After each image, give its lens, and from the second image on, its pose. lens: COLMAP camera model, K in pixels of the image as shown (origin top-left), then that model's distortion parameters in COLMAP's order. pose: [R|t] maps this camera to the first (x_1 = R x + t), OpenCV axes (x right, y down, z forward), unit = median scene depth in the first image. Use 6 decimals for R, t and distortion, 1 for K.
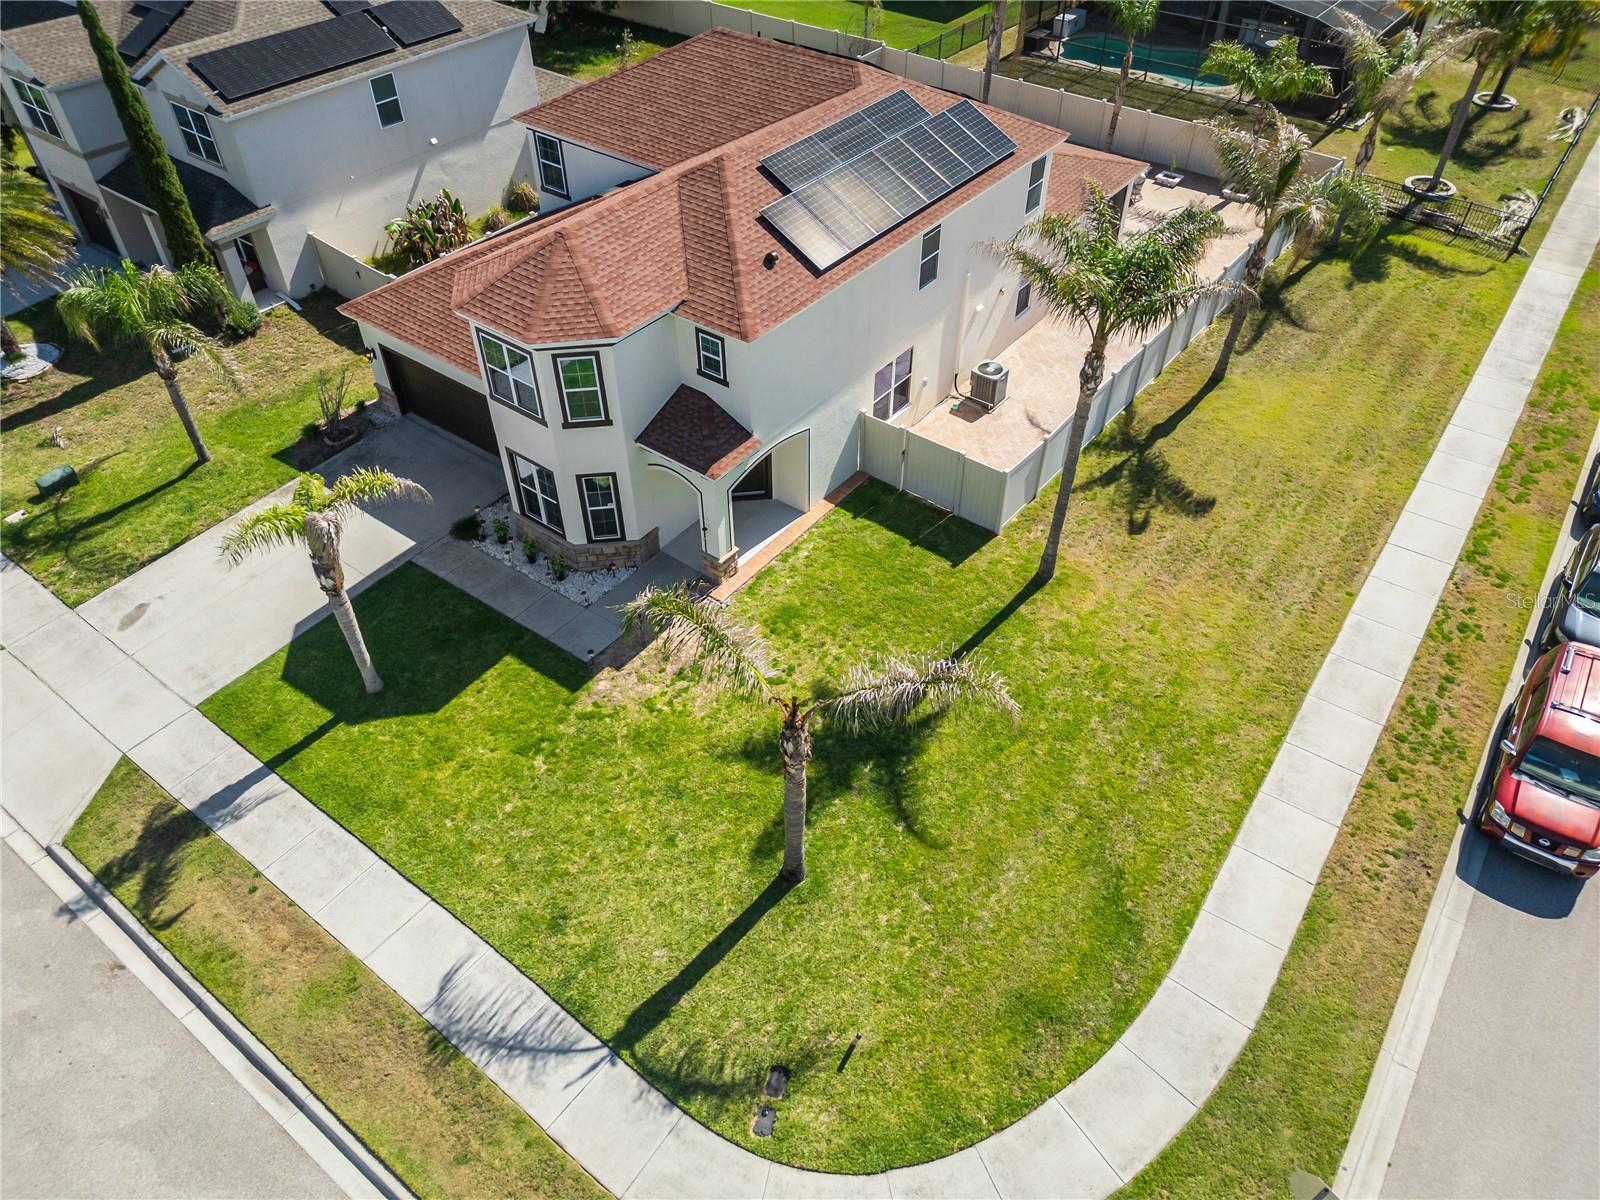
lens RADIAL K [[1125.6, 0, 812.2], [0, 1125.6, 602.0], [0, 0, 1]] dist [0.068576, -0.061862]
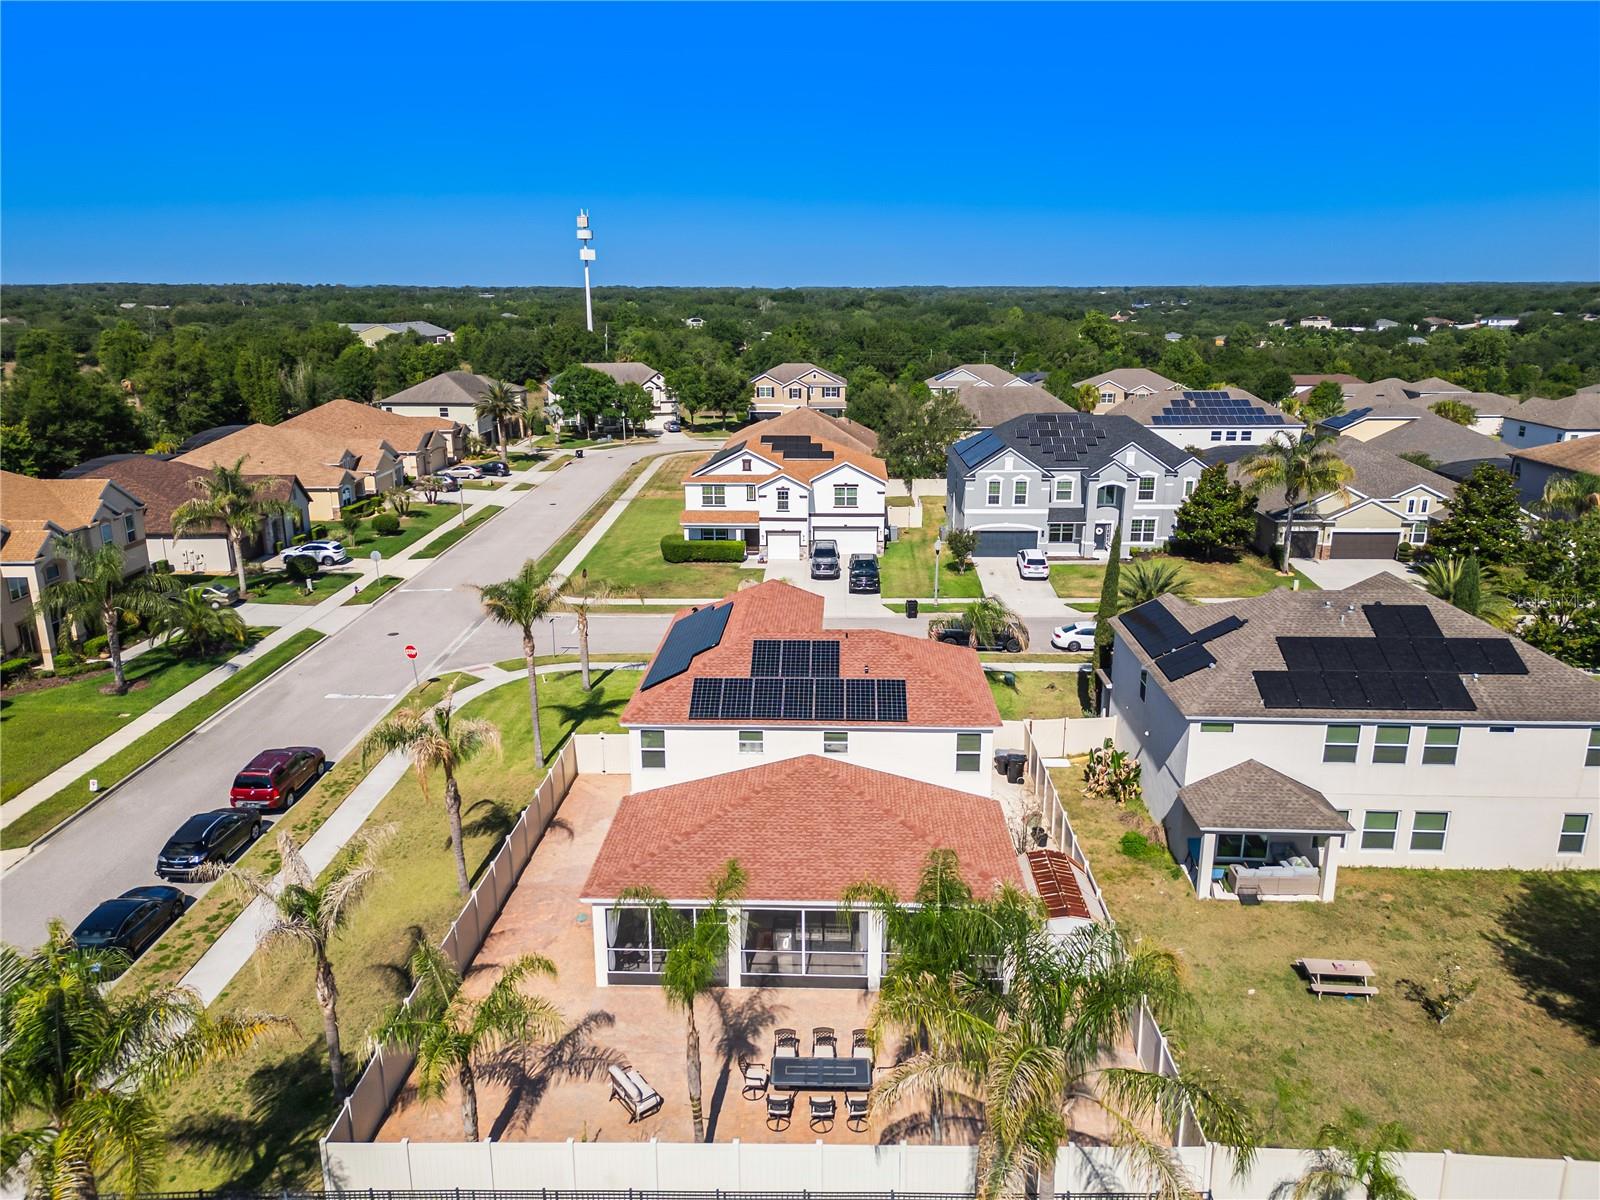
lens RADIAL K [[1125.6, 0, 800.8], [0, 1125.6, 602.4], [0, 0, 1]] dist [0.068576, -0.061862]
pose [[-0.819573, 0.155553, -0.551456, 0.854331], [-0.388479, 0.556597, 0.734359, -1.733878], [0.421171, 0.816090, -0.395743, 1.729067]]
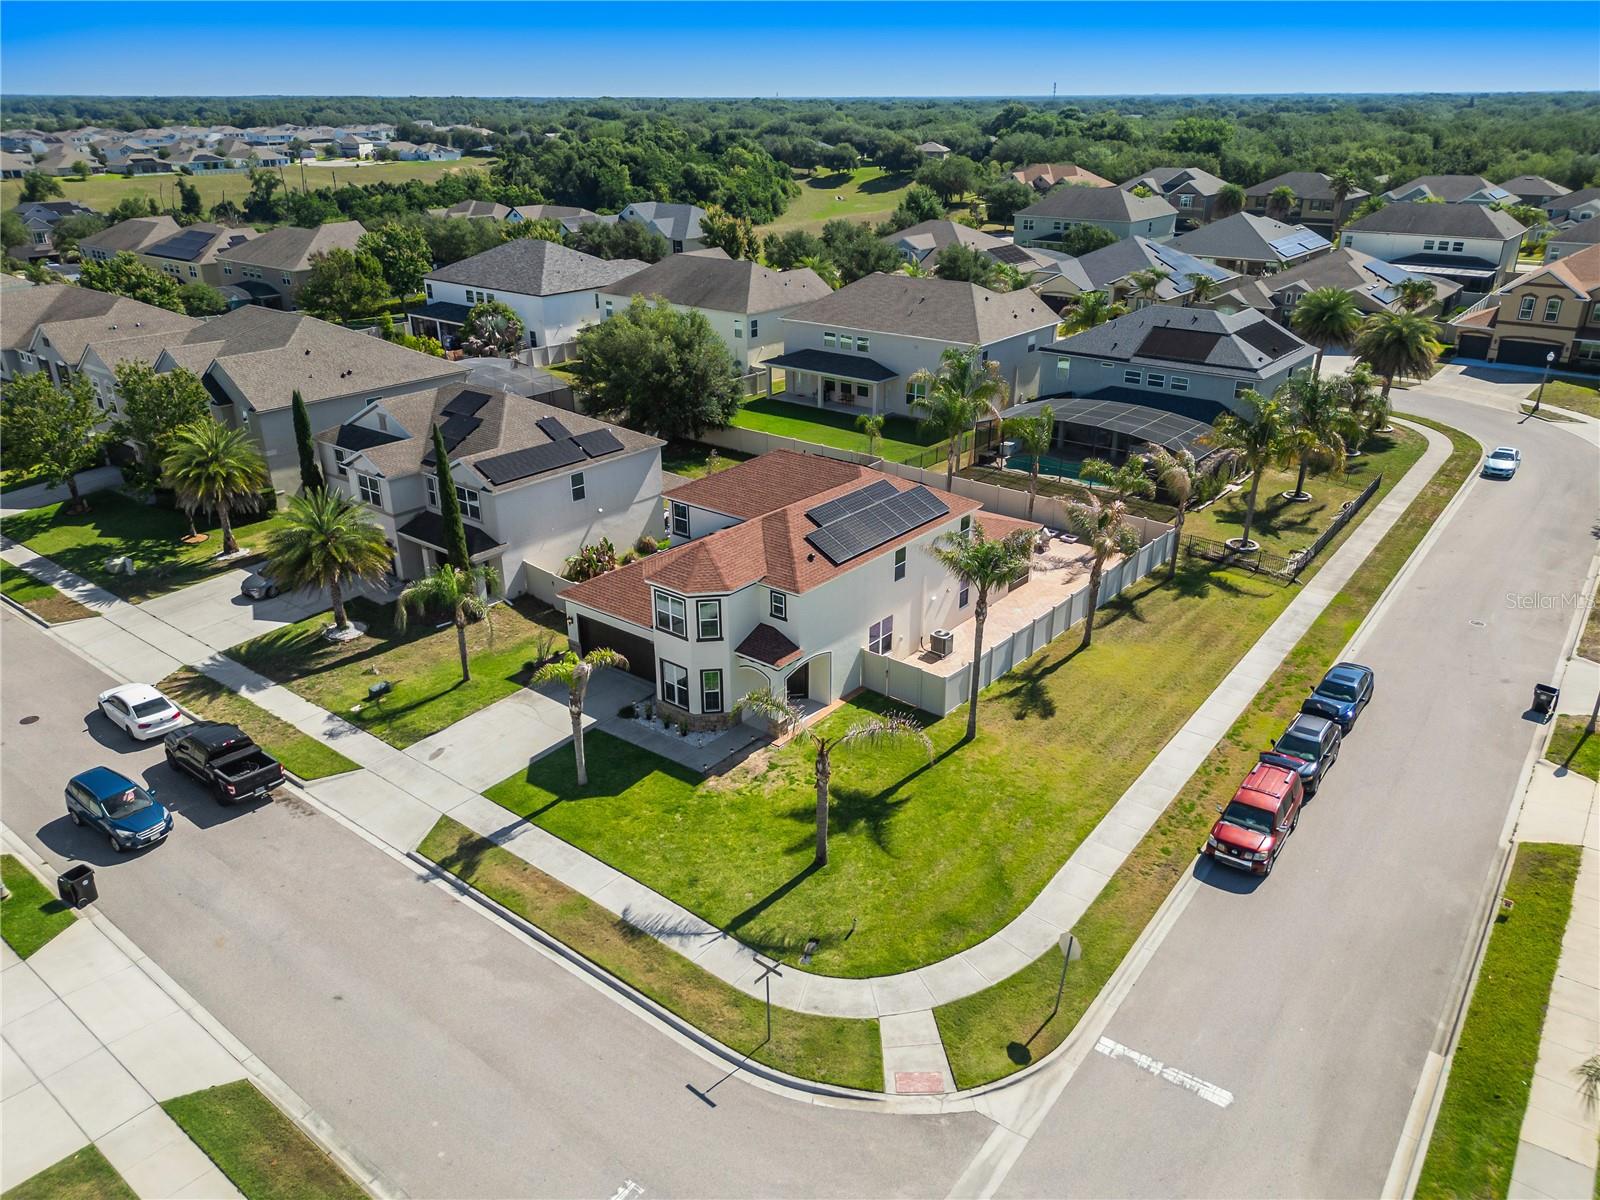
lens RADIAL K [[1125.6, 0, 809.7], [0, 1125.6, 645.3], [0, 0, 1]] dist [0.068576, -0.061862]
pose [[0.999747, 0.008714, -0.020753, -0.000068], [-0.014422, 0.955894, -0.293357, 0.350037], [0.017282, 0.293582, 0.955778, -0.668355]]
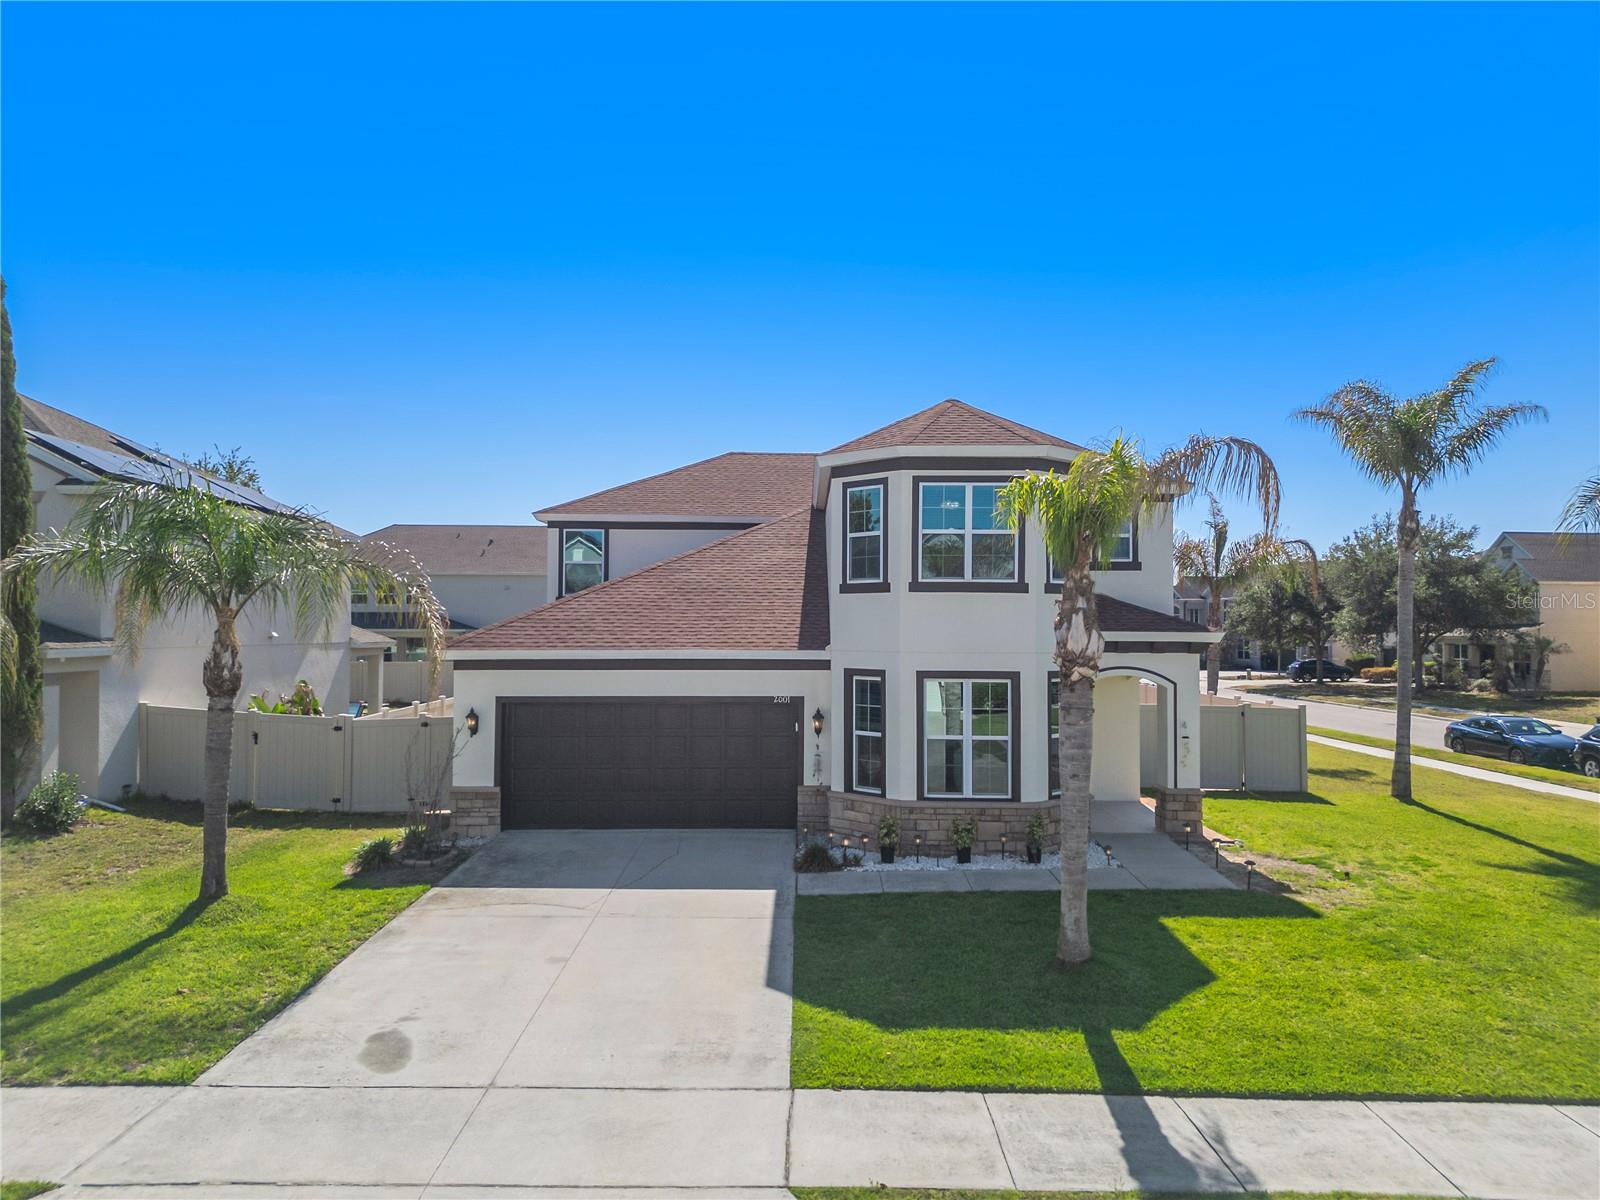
lens RADIAL K [[1125.6, 0, 804.8], [0, 1125.6, 599.3], [0, 0, 1]] dist [0.068576, -0.061862]
pose [[0.796371, 0.019238, 0.604502, -0.718517], [0.407989, 0.720744, -0.560422, 0.176974], [-0.446473, 0.692934, 0.566131, 0.611456]]
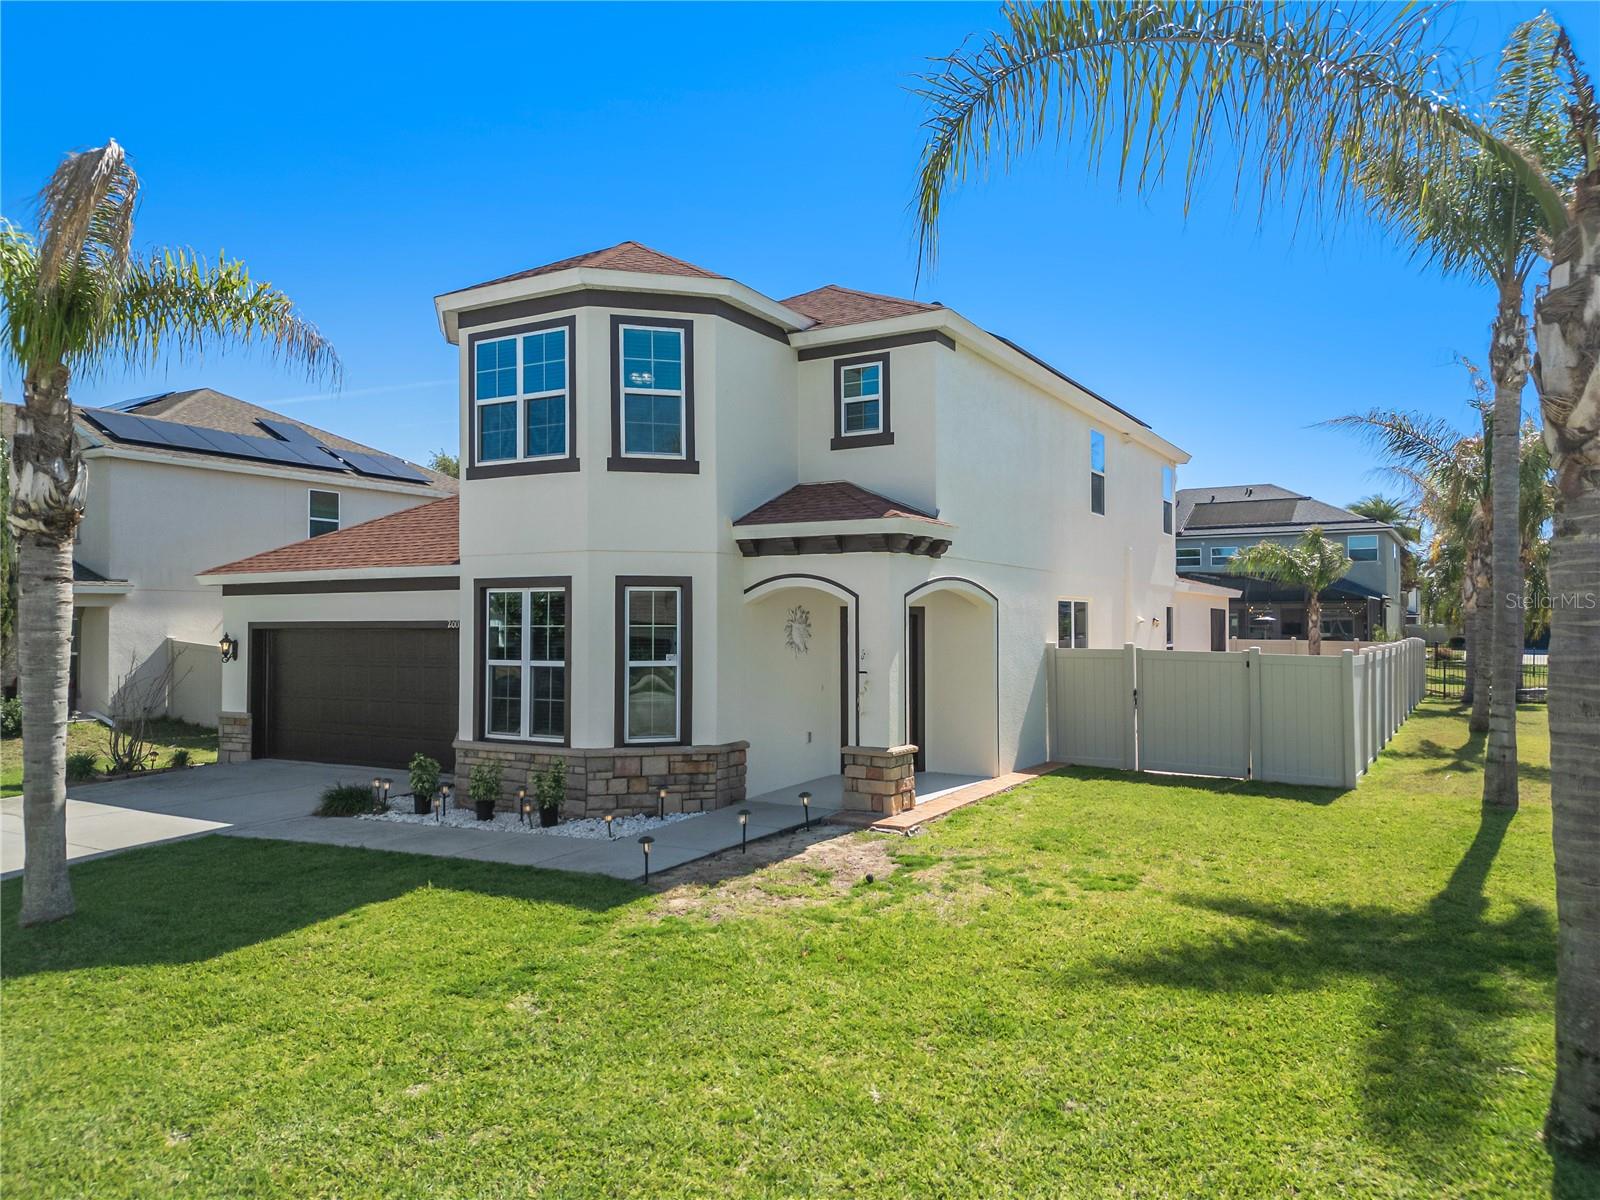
lens RADIAL K [[1125.6, 0, 812.4], [0, 1125.6, 601.7], [0, 0, 1]] dist [0.068576, -0.061862]
pose [[0.992853, -0.000393, 0.119347, -0.173141], [0.083014, 0.720733, -0.688225, 0.249741], [-0.085747, 0.693213, 0.715614, 0.599426]]
